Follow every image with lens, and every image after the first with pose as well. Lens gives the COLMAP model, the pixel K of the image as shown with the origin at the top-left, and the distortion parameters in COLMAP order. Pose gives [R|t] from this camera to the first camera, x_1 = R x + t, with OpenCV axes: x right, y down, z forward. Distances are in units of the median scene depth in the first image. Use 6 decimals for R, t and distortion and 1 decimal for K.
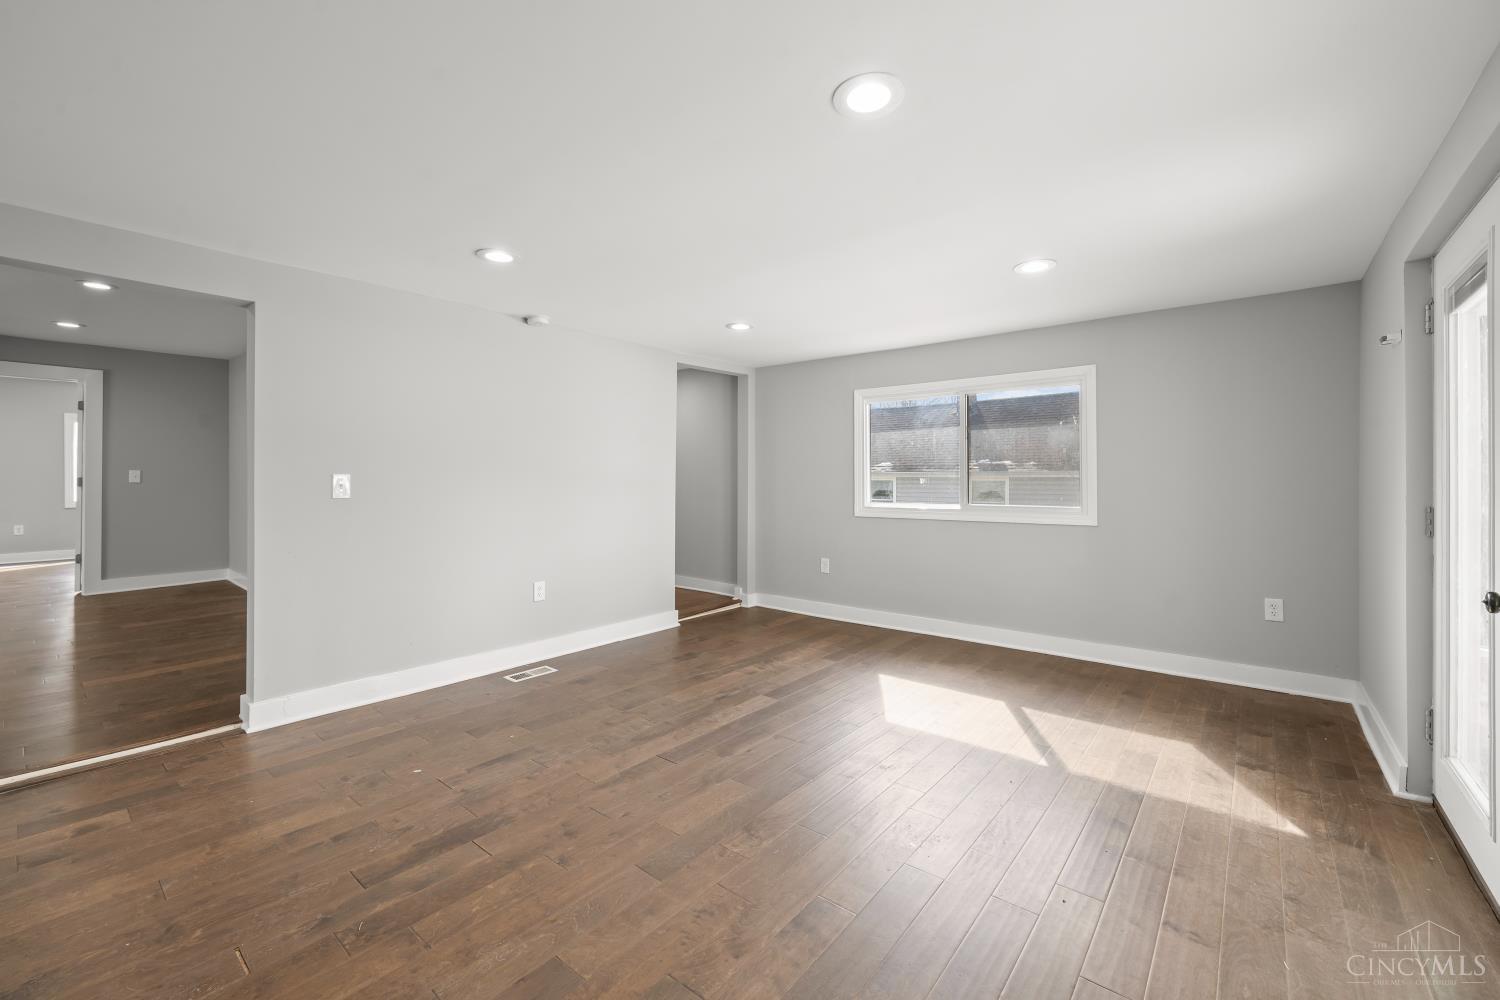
lens RADIAL K [[612.1, 0, 752.4], [0, 612.1, 476.8], [0, 0, 1]] dist [-0.000227, -0.000093]
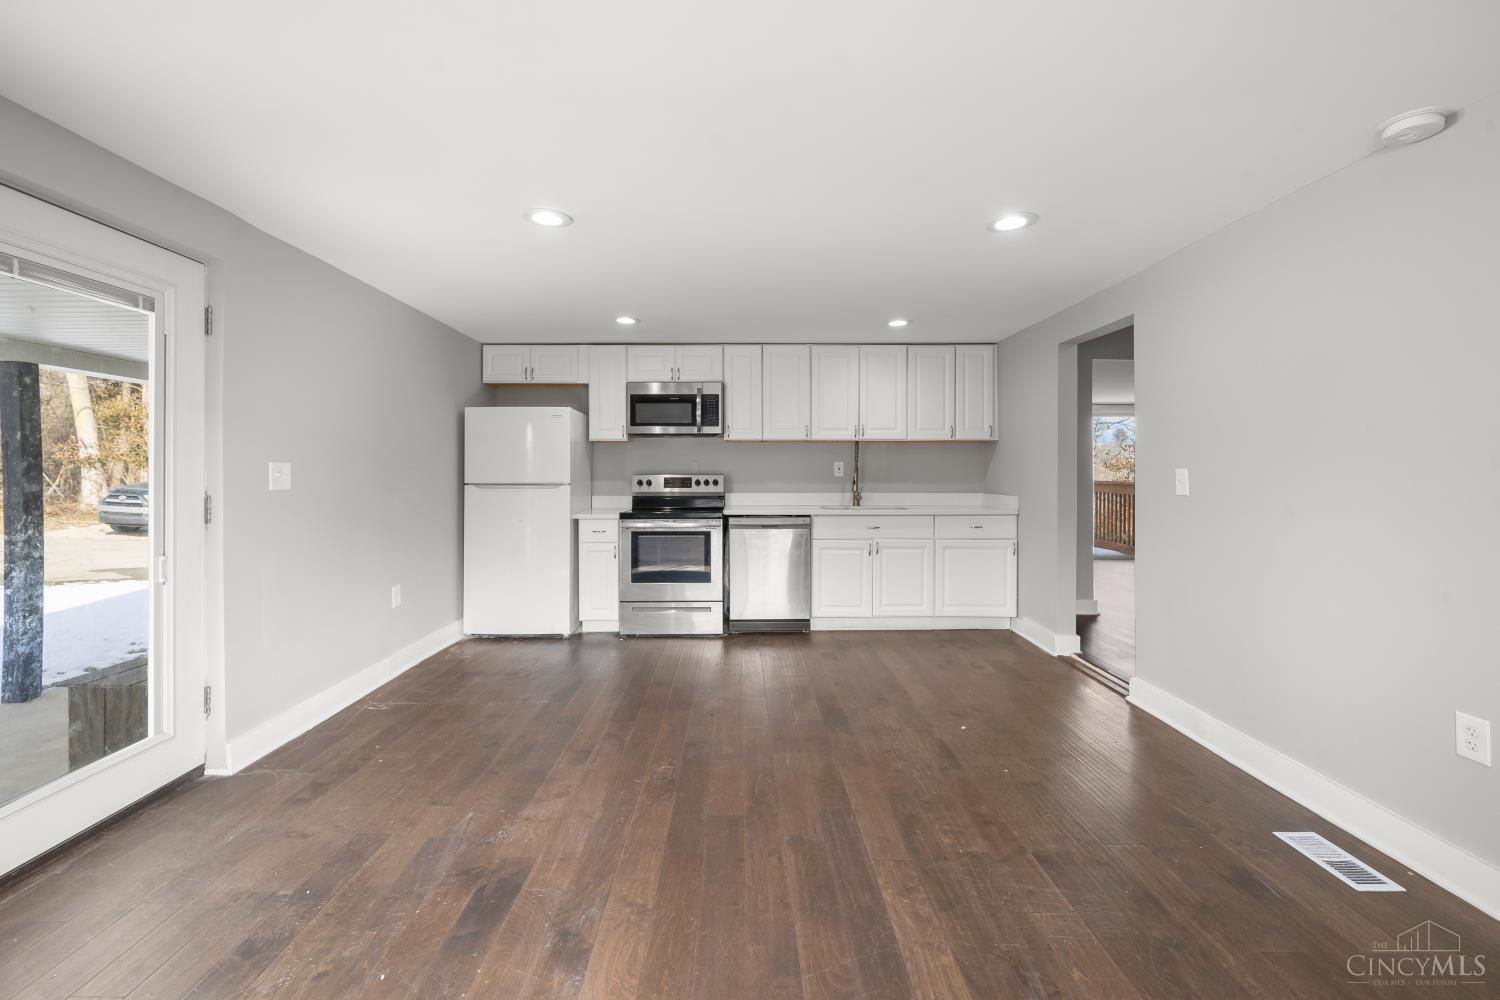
lens RADIAL K [[612.2, 0, 731.7], [0, 612.2, 475.8], [0, 0, 1]] dist [-0.000186, -0.000123]
pose [[-0.775196, 0.001891, -0.631718, 0.464870], [0.002046, 0.999998, 0.000483, 0.004937], [0.631717, -0.000918, -0.775198, 1.457396]]
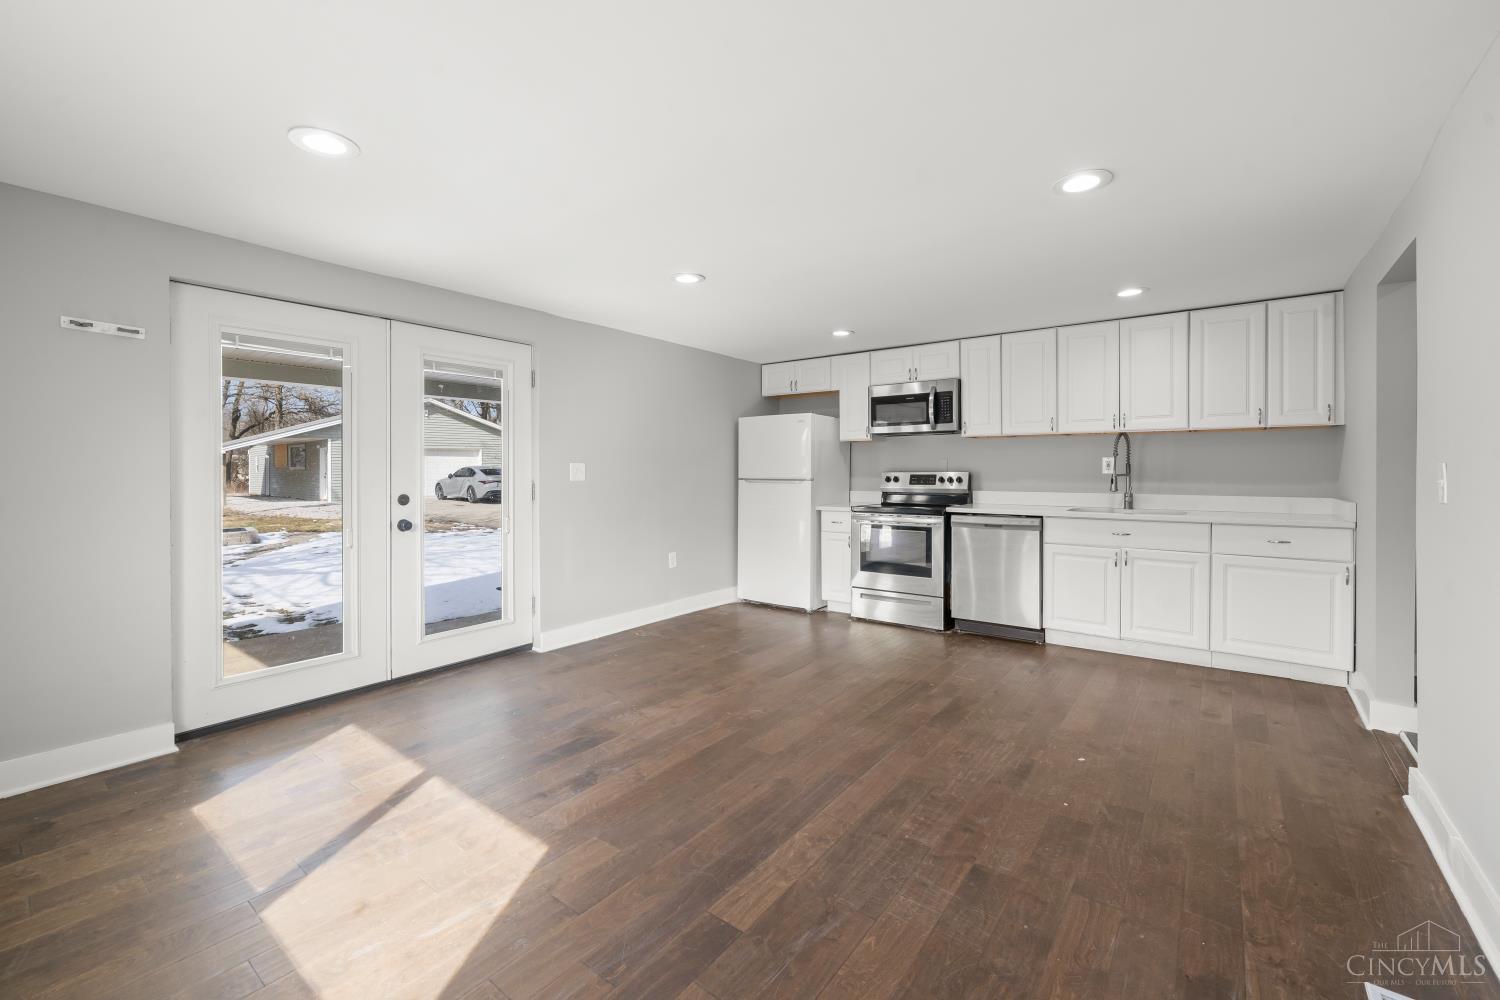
lens RADIAL K [[612.1, 0, 752.4], [0, 612.1, 476.8], [0, 0, 1]] dist [-0.000227, -0.000093]
pose [[-0.999139, -0.000757, -0.041478, 0.034399], [-0.000981, 0.999985, 0.005391, 0.007955], [0.041473, 0.005427, -0.999125, 1.787727]]
